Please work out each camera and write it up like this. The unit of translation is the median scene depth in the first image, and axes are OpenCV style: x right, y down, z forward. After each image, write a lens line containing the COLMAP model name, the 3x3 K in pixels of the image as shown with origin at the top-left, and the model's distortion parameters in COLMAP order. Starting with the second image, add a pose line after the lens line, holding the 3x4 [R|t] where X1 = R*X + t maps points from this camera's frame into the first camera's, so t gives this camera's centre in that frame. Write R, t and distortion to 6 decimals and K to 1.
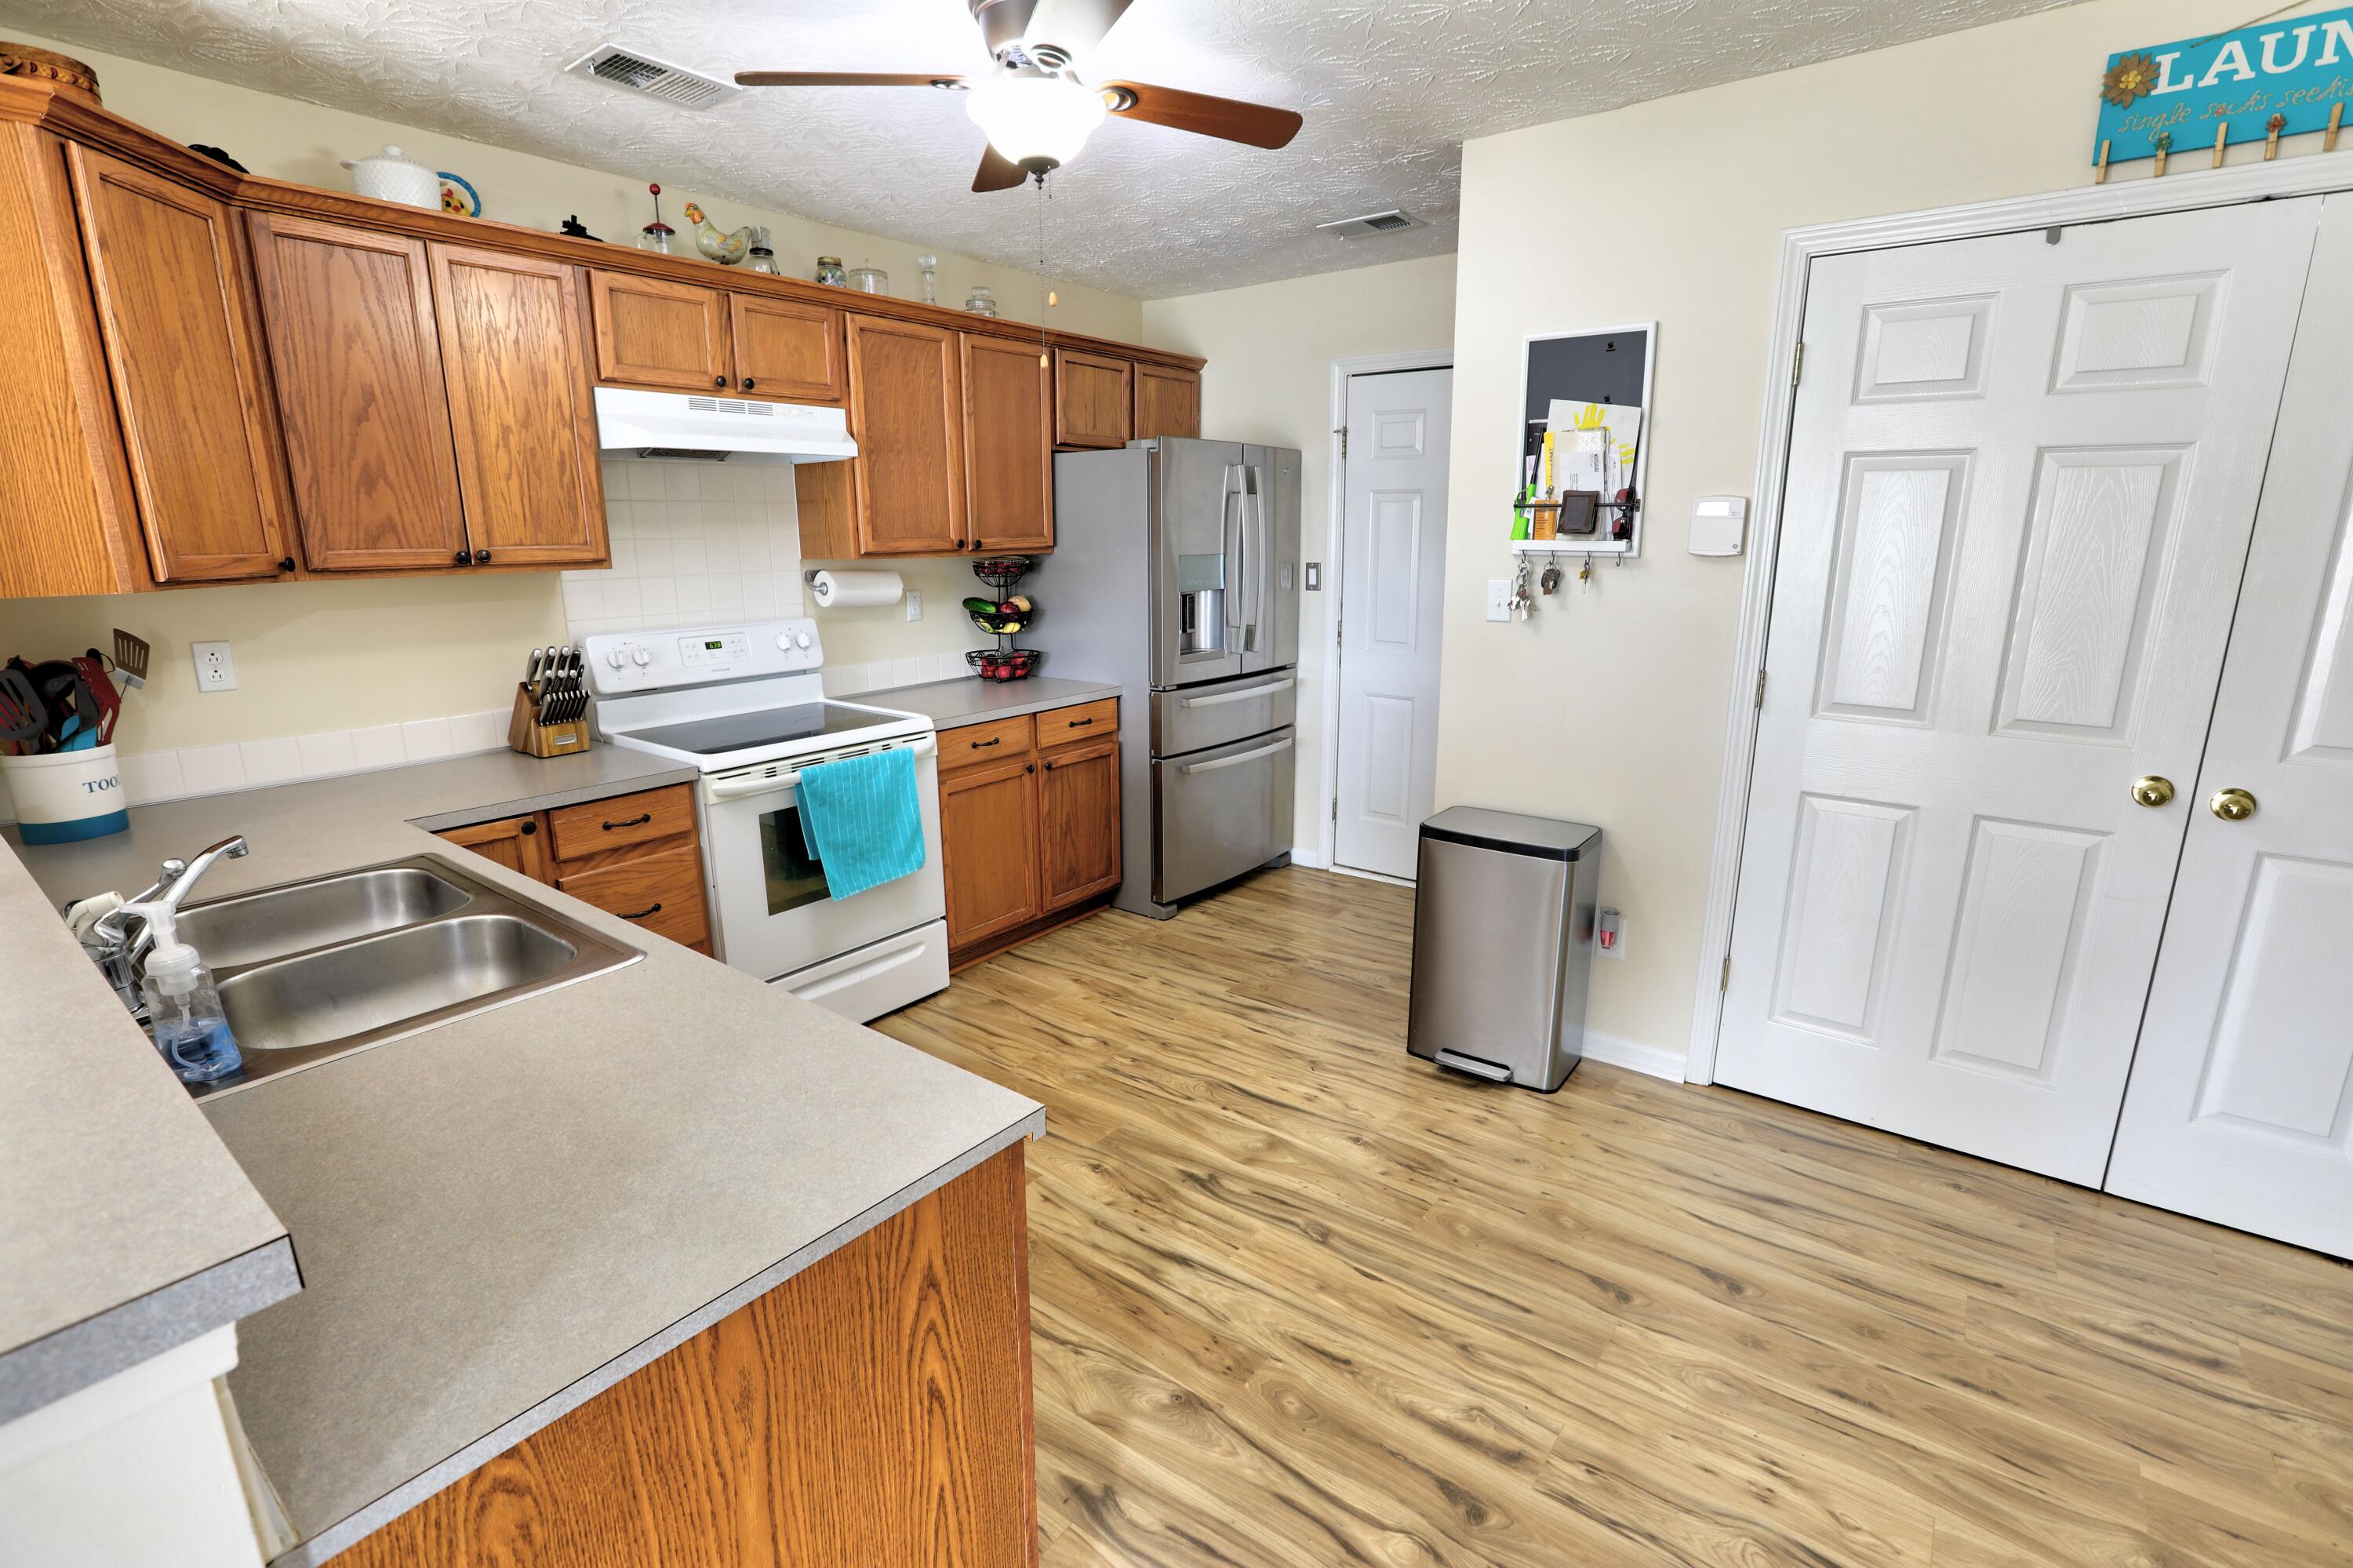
lens RADIAL K [[1080.2, 0, 1174.5], [0, 1080.2, 791.7], [0, 0, 1]] dist [-0.044806, 0.016041]
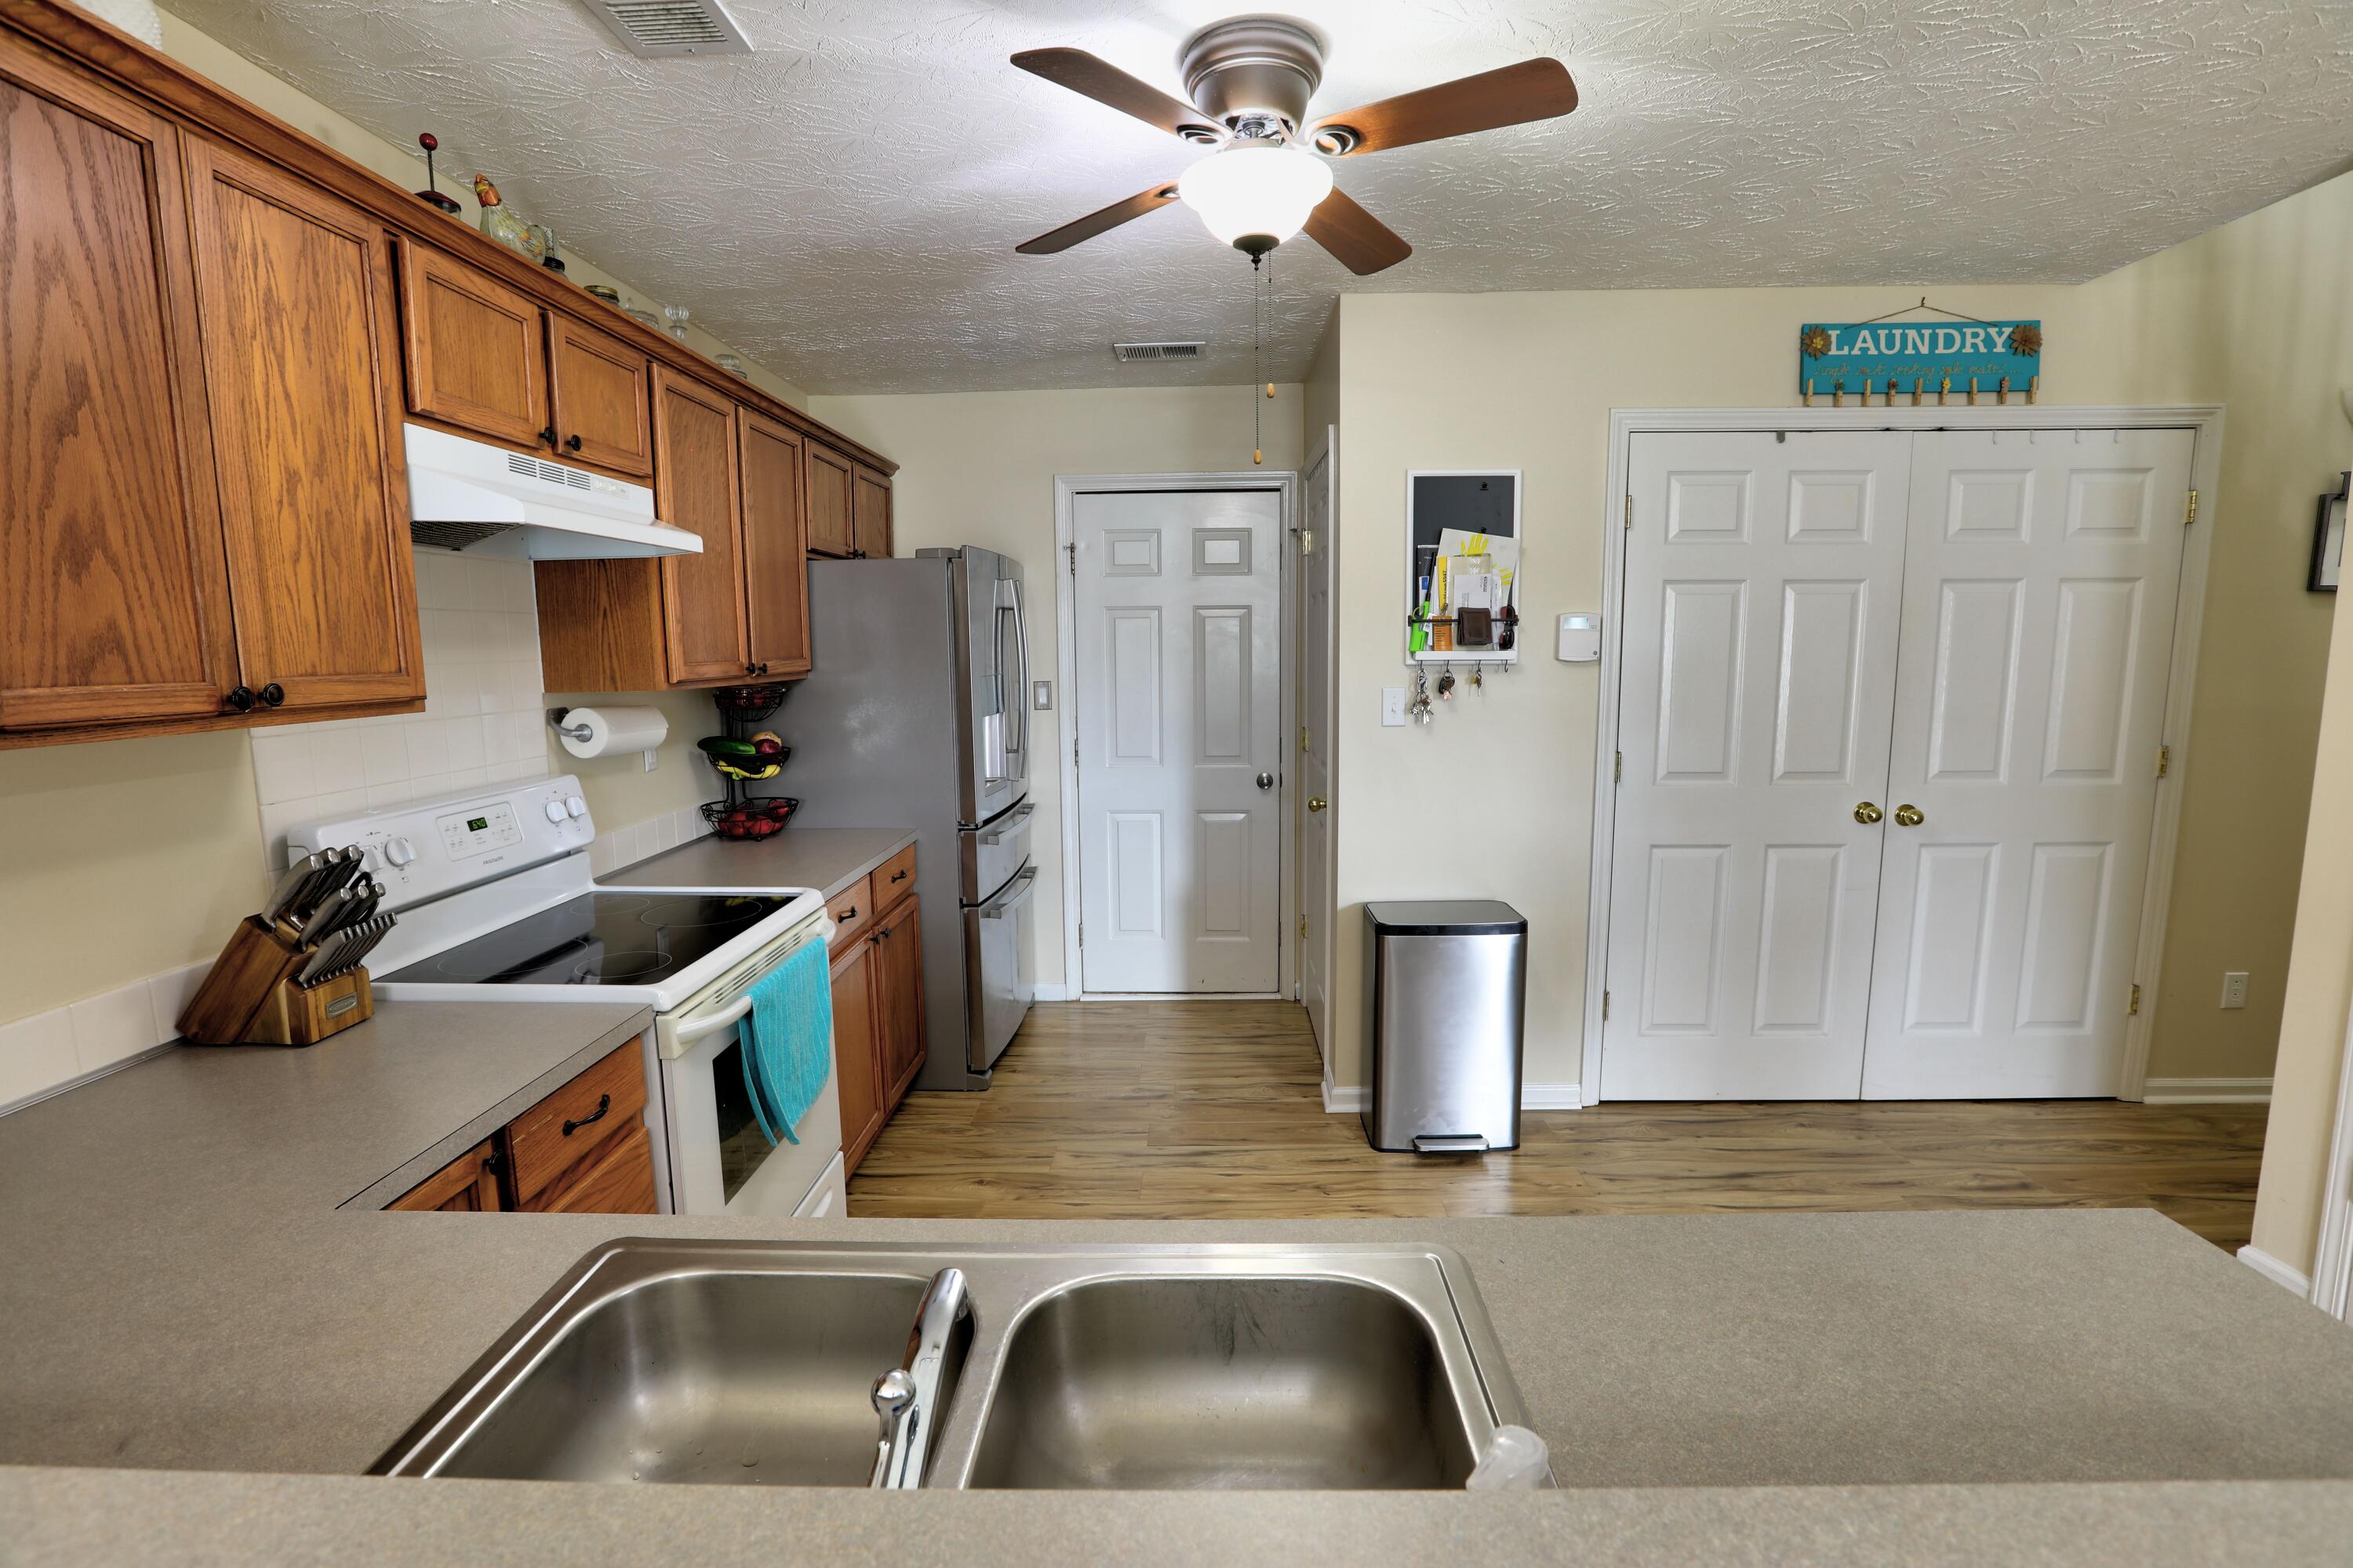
lens RADIAL K [[1080.2, 0, 1174.5], [0, 1080.2, 791.7], [0, 0, 1]] dist [-0.044806, 0.016041]
pose [[0.810211, -0.085765, 0.579829, -0.559205], [0.148494, 0.986999, -0.061503, -0.064407], [-0.567016, 0.135931, 0.812413, 0.275498]]
